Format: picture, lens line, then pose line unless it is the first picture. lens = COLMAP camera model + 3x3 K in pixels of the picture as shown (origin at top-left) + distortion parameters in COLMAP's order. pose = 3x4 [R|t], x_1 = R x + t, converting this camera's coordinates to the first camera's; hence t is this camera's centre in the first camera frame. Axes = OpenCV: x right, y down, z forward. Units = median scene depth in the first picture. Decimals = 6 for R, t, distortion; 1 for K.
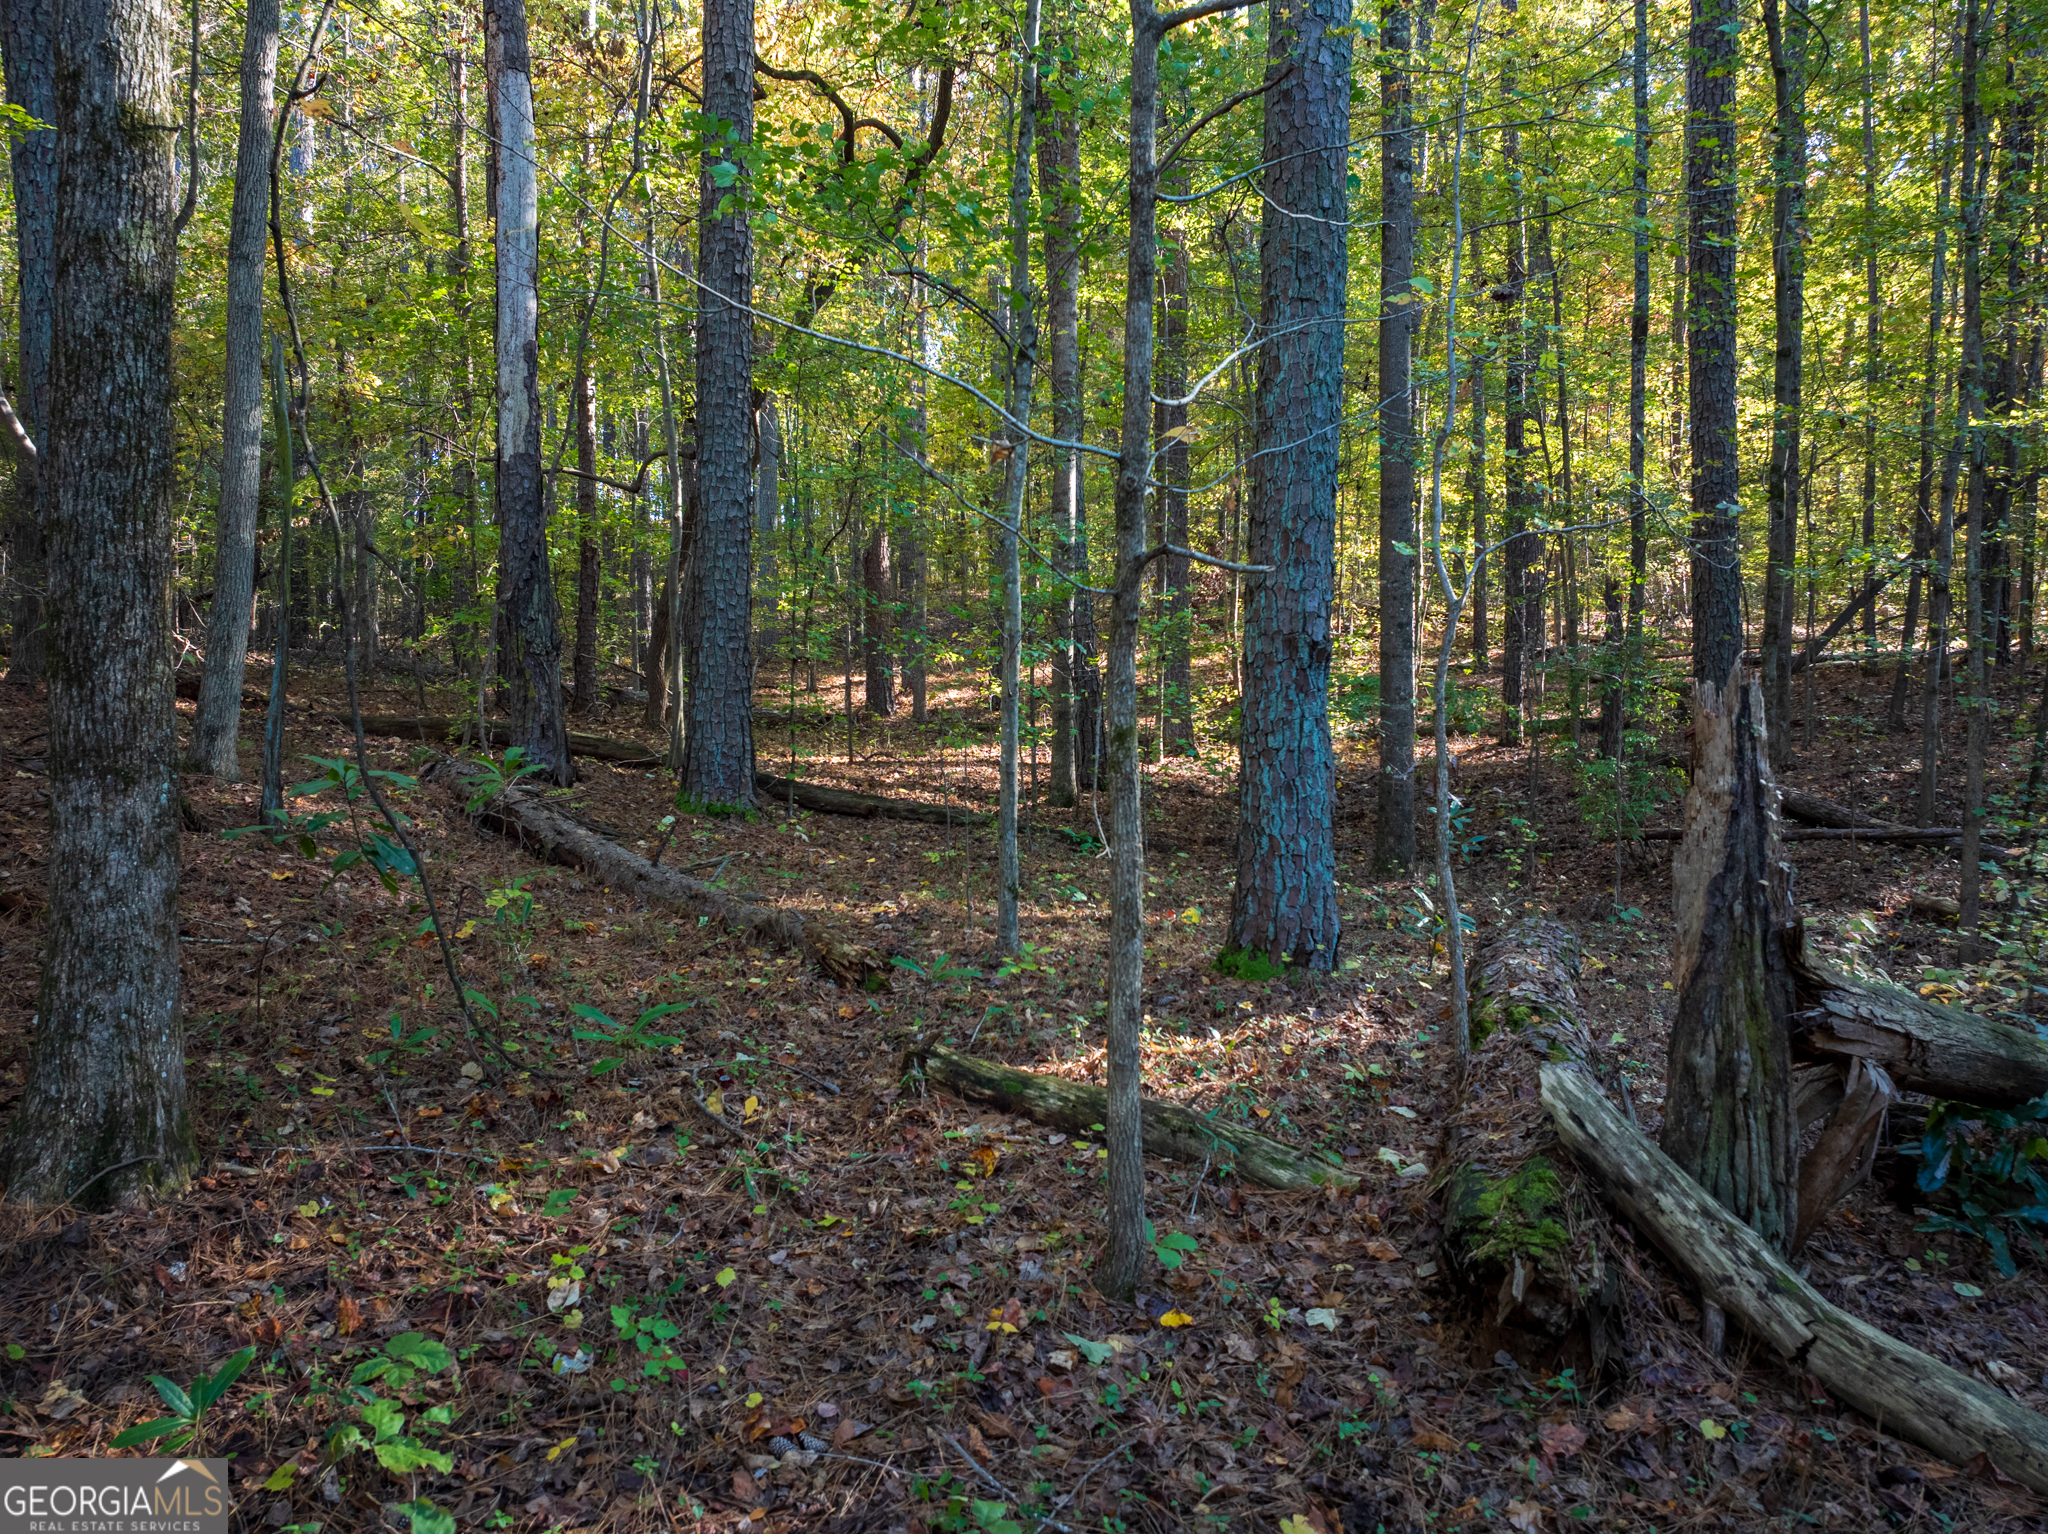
lens RADIAL K [[1451.8, 0, 1024.0], [0, 1451.8, 767.0], [0, 0, 1]] dist [-0.085475, 0.058264]
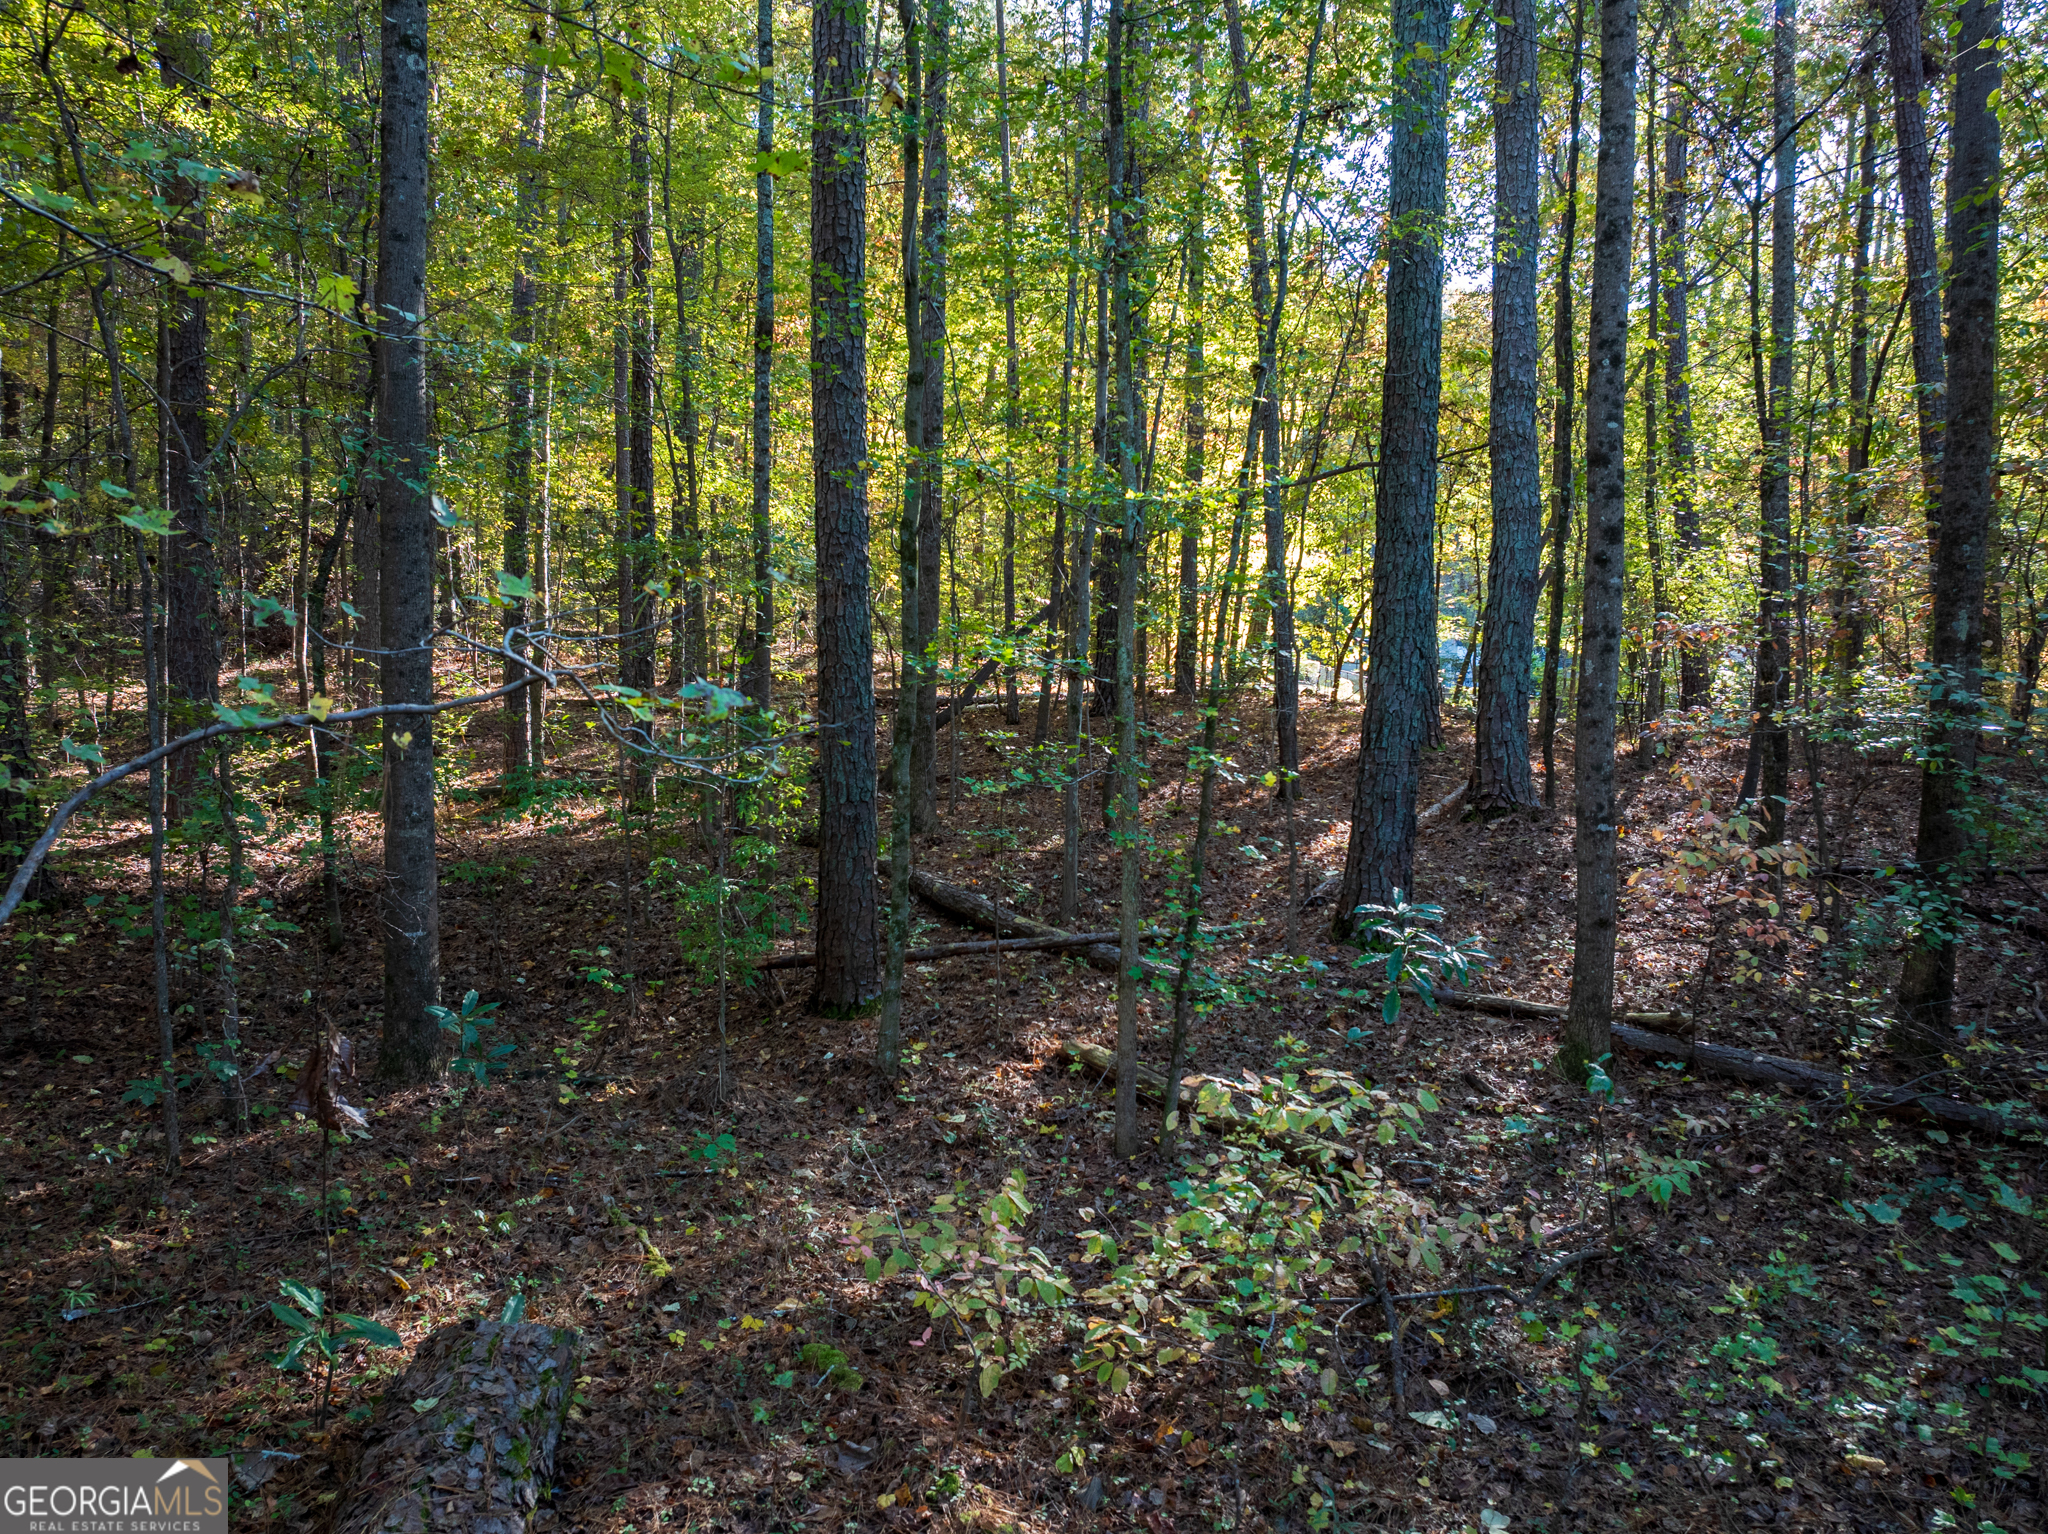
lens RADIAL K [[1451.8, 0, 1024.0], [0, 1451.8, 767.0], [0, 0, 1]] dist [-0.085475, 0.058264]
pose [[0.854456, -0.015044, 0.519306, 0.100230], [0.016346, 0.999864, 0.002069, -0.046596], [-0.519266, 0.006720, 0.854586, 0.168230]]
